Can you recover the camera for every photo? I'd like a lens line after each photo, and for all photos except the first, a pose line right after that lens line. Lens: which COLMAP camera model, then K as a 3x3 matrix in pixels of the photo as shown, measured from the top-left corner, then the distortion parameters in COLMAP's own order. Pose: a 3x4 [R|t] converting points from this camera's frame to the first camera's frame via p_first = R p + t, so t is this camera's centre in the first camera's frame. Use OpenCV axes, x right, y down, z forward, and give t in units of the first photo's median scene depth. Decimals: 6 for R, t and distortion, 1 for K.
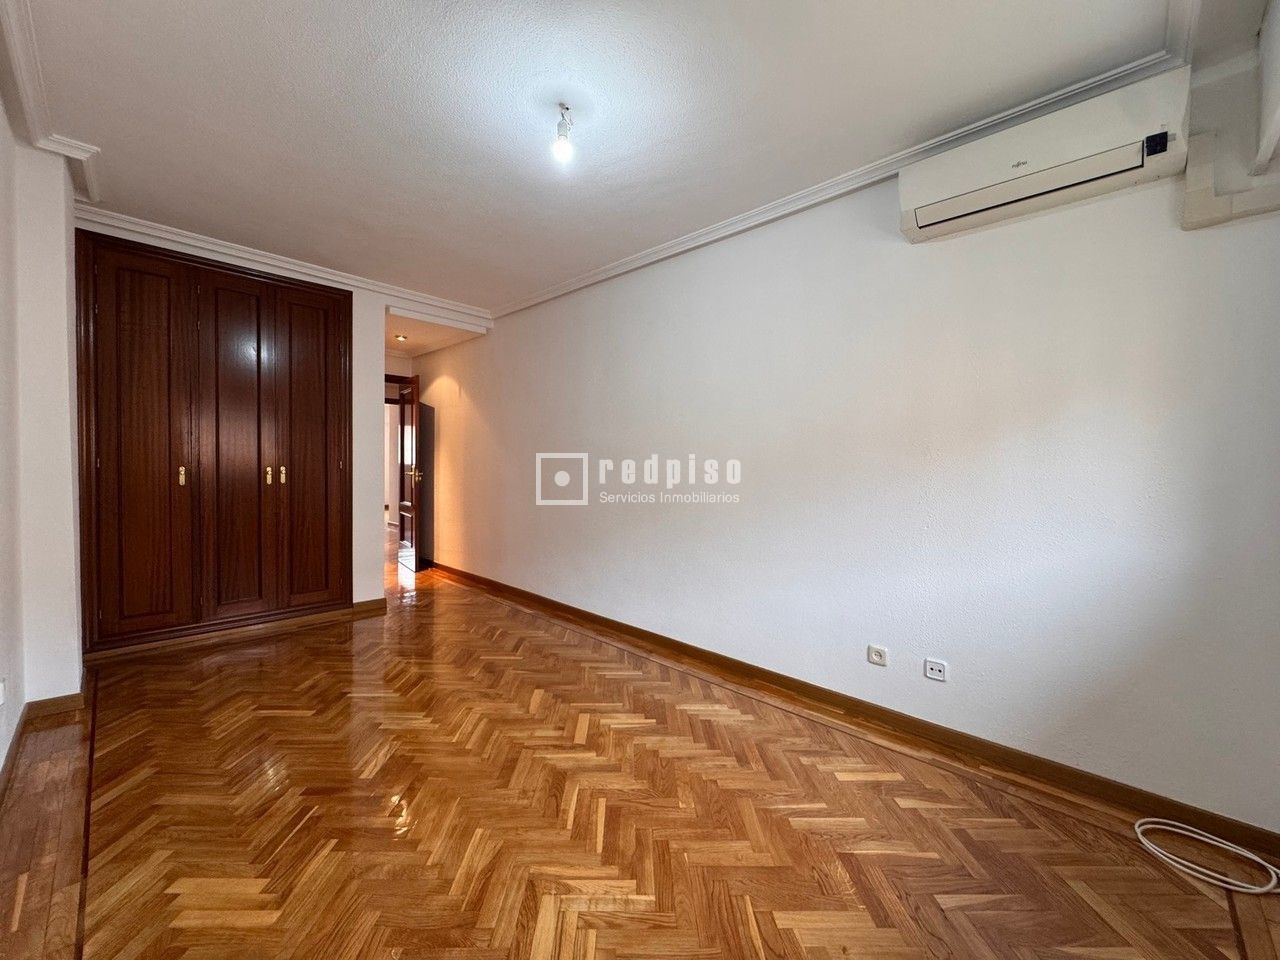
lens RADIAL K [[511.7, 0, 640.0], [0, 511.7, 480.0], [0, 0, 1]] dist [0.000734, -0.000114]
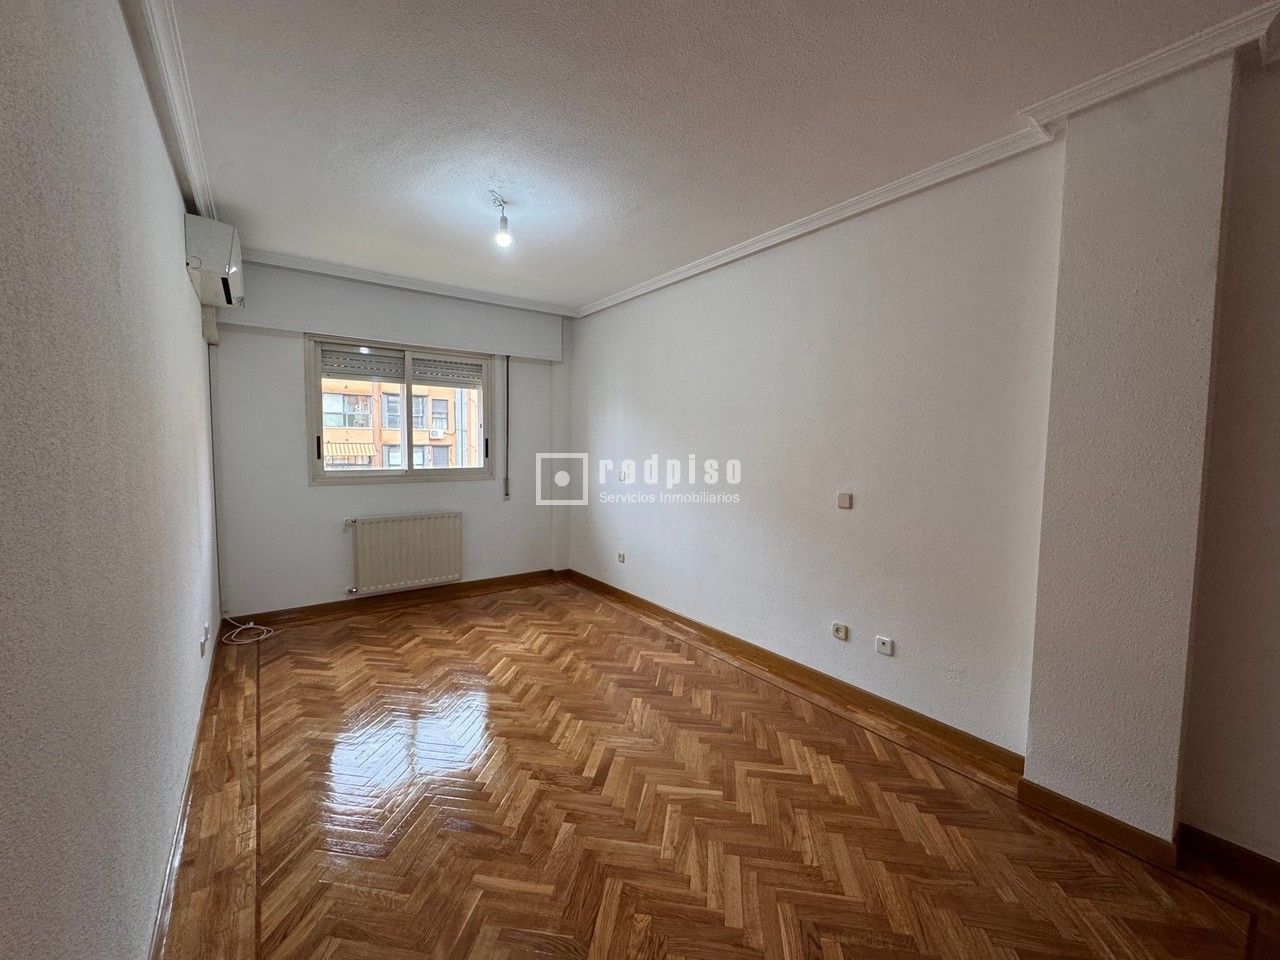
lens RADIAL K [[511.7, 0, 640.0], [0, 511.7, 480.0], [0, 0, 1]] dist [0.000734, -0.000114]
pose [[-0.985687, -0.038916, 0.164031, -0.868415], [-0.021494, 0.994061, 0.106677, -0.200500], [-0.167209, 0.101624, -0.980670, 2.691610]]
